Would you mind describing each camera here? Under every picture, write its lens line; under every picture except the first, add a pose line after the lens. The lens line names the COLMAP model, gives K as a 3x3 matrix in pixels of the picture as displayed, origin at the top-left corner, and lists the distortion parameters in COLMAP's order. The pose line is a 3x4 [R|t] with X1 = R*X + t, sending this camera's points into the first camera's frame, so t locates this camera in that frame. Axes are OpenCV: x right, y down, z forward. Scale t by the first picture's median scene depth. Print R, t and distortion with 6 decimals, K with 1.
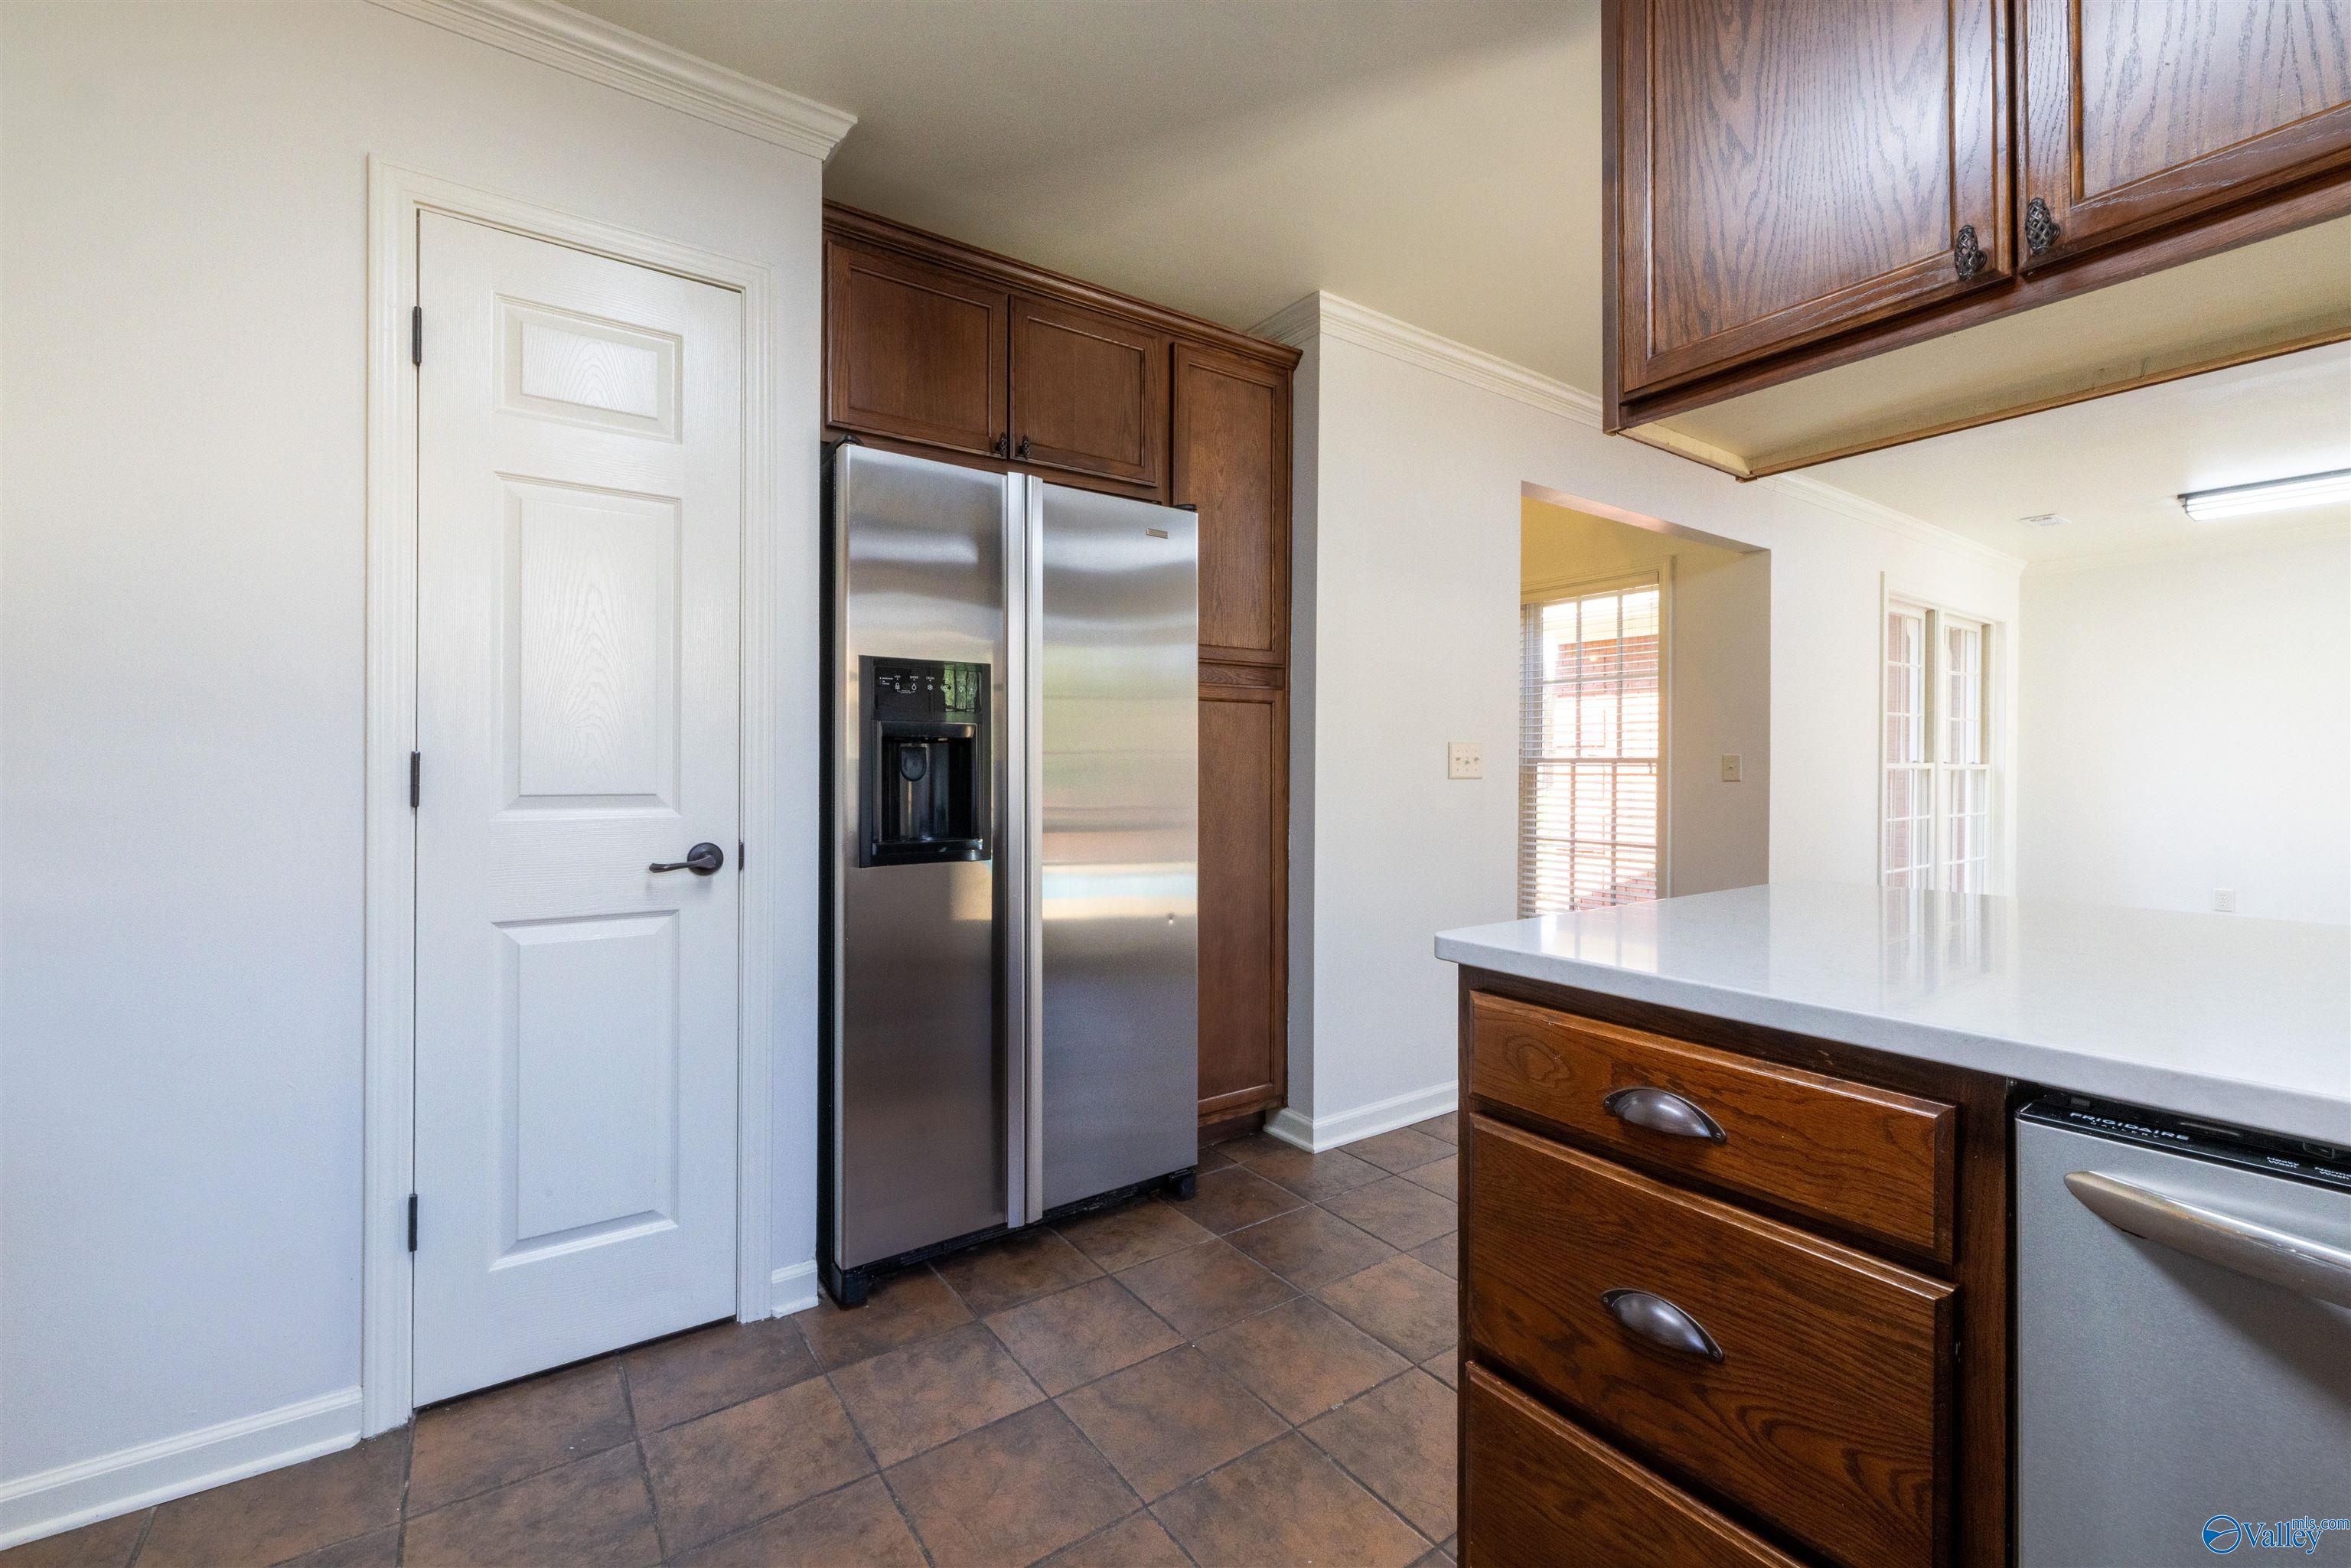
lens RADIAL K [[977.0, 0, 1169.4], [0, 977.0, 771.1], [0, 0, 1]] dist [-0.000678, 0.000638]
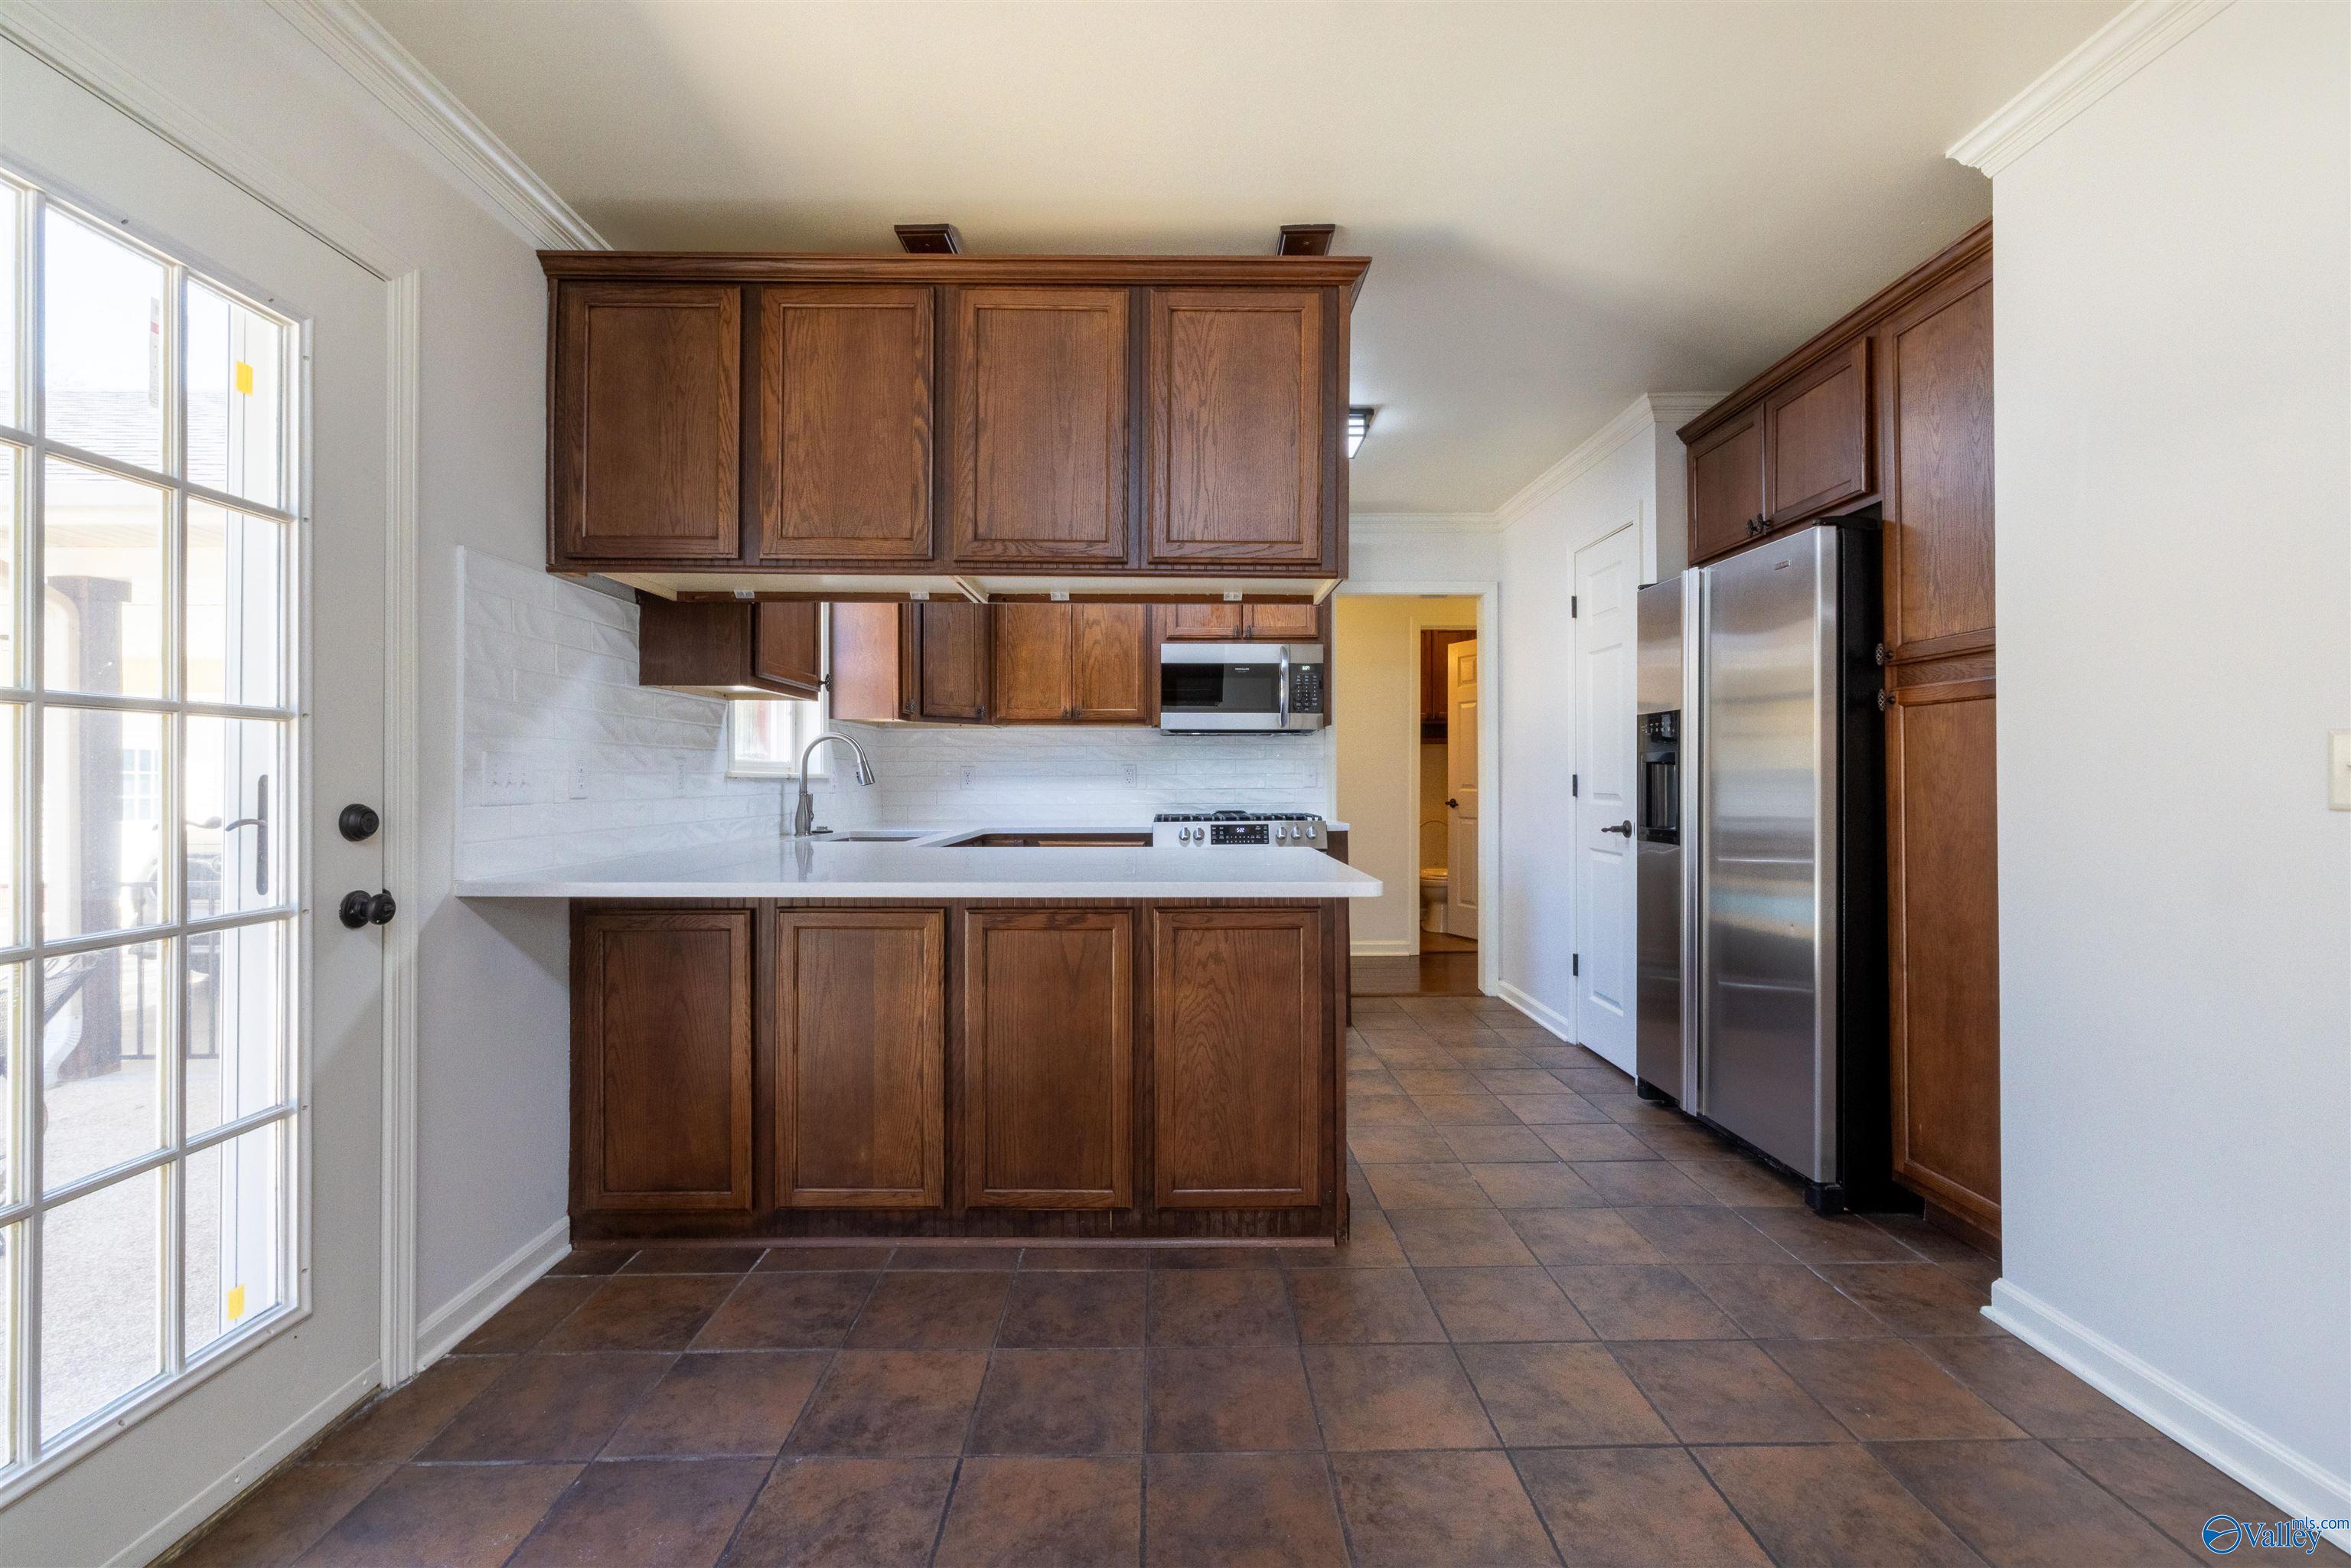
lens RADIAL K [[976.8, 0, 1174.6], [0, 976.8, 778.3], [0, 0, 1]] dist [0.000084, -0.000026]
pose [[-0.554121, -0.001118, -0.832435, 2.520810], [-0.003488, 0.999993, 0.000979, -0.011791], [0.832429, 0.003446, -0.554121, 2.079577]]
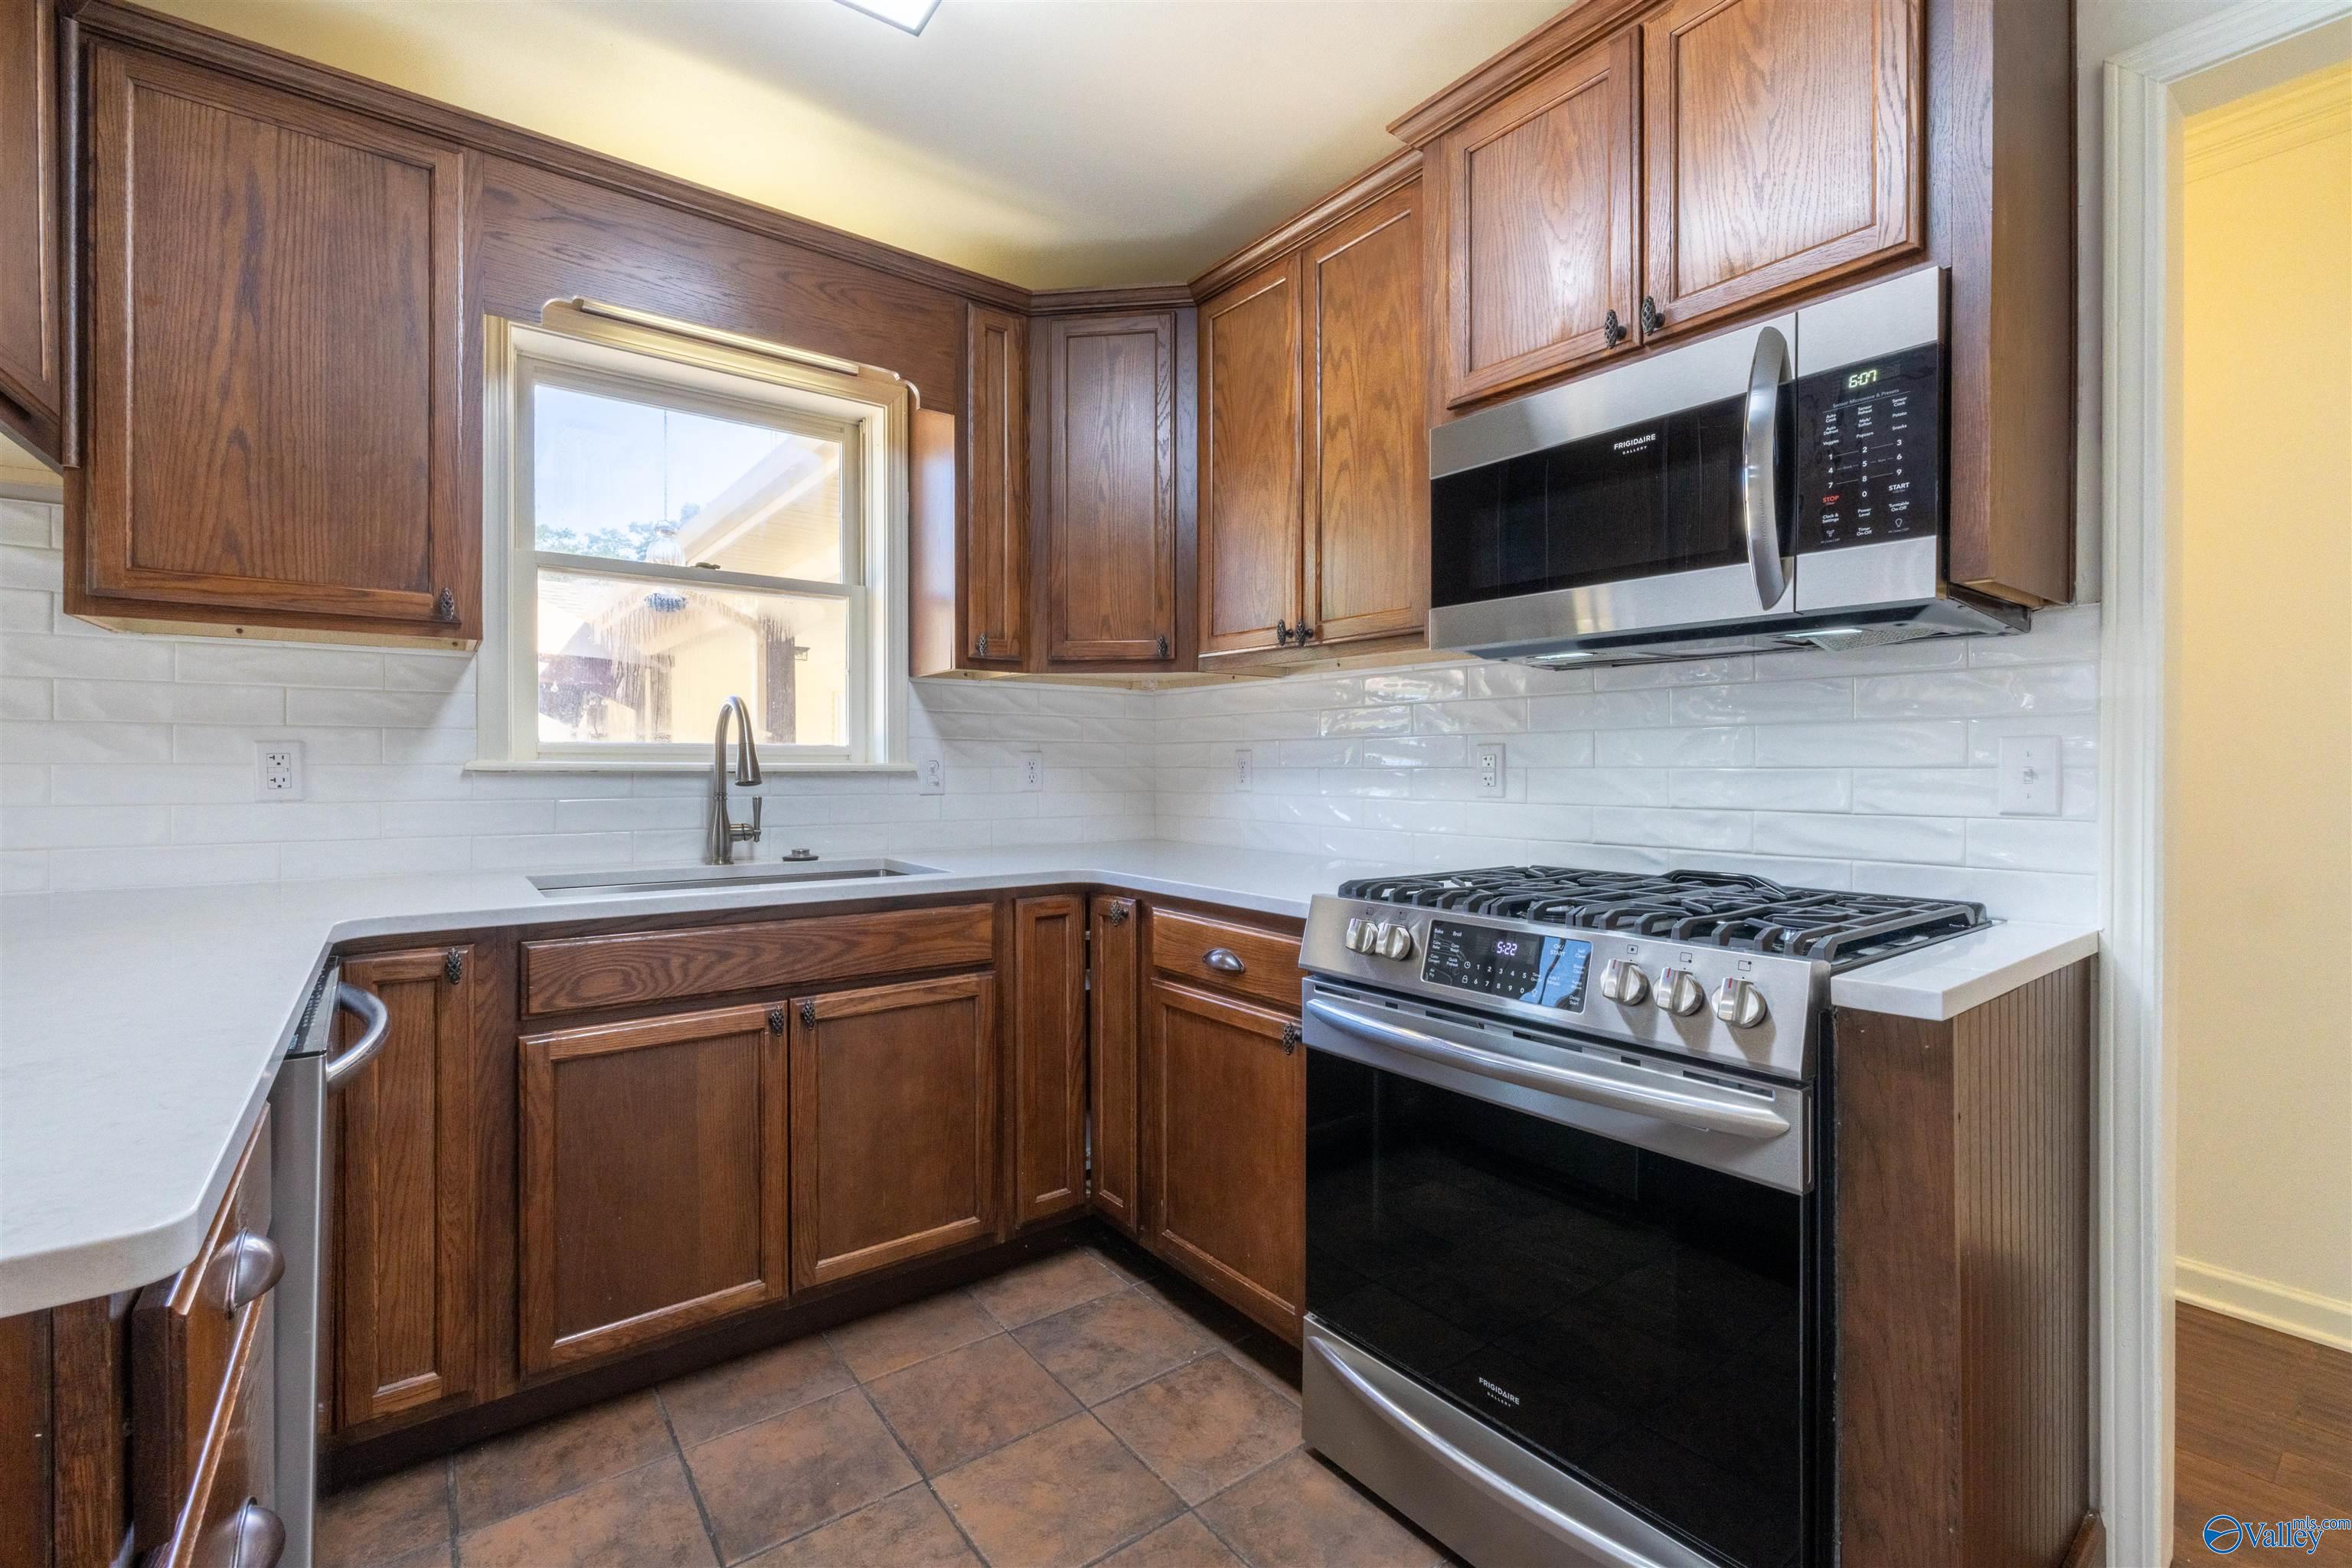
lens RADIAL K [[1008.3, 0, 1180.0], [0, 1008.3, 772.5], [0, 0, 1]] dist [0.000266, 0.000230]
pose [[-0.998865, -0.004816, -0.047382, -0.137934], [-0.005390, 0.999914, 0.011983, -0.031888], [0.047320, 0.012225, -0.998805, 1.435596]]
